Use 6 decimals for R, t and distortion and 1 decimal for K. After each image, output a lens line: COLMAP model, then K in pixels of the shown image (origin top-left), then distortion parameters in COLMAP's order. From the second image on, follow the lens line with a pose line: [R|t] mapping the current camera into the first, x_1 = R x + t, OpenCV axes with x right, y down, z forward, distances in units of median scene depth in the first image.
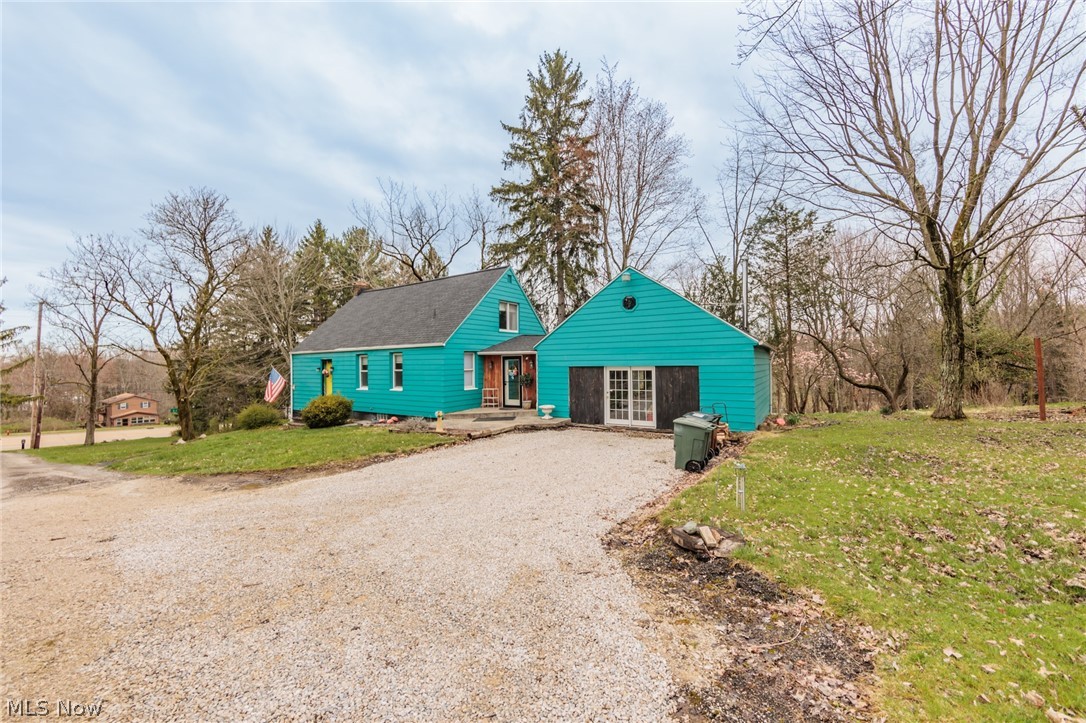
lens RADIAL K [[421.7, 0, 541.9], [0, 421.7, 352.4], [0, 0, 1]] dist [-0.002268, -0.000177]
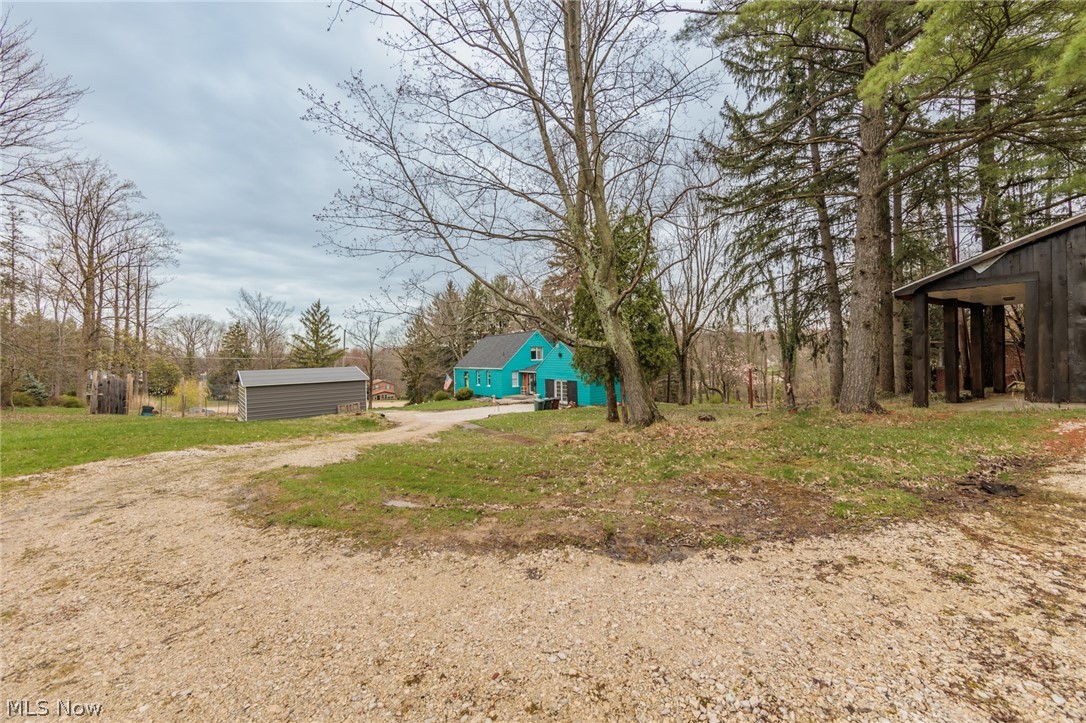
lens RADIAL K [[428.2, 0, 537.3], [0, 428.2, 356.3], [0, 0, 1]] dist [-0.002312, -0.000189]
pose [[0.918840, -0.003382, -0.394616, 0.803768], [0.020453, 0.999027, 0.039063, -0.157174], [0.394100, -0.043964, 0.918016, -1.034090]]
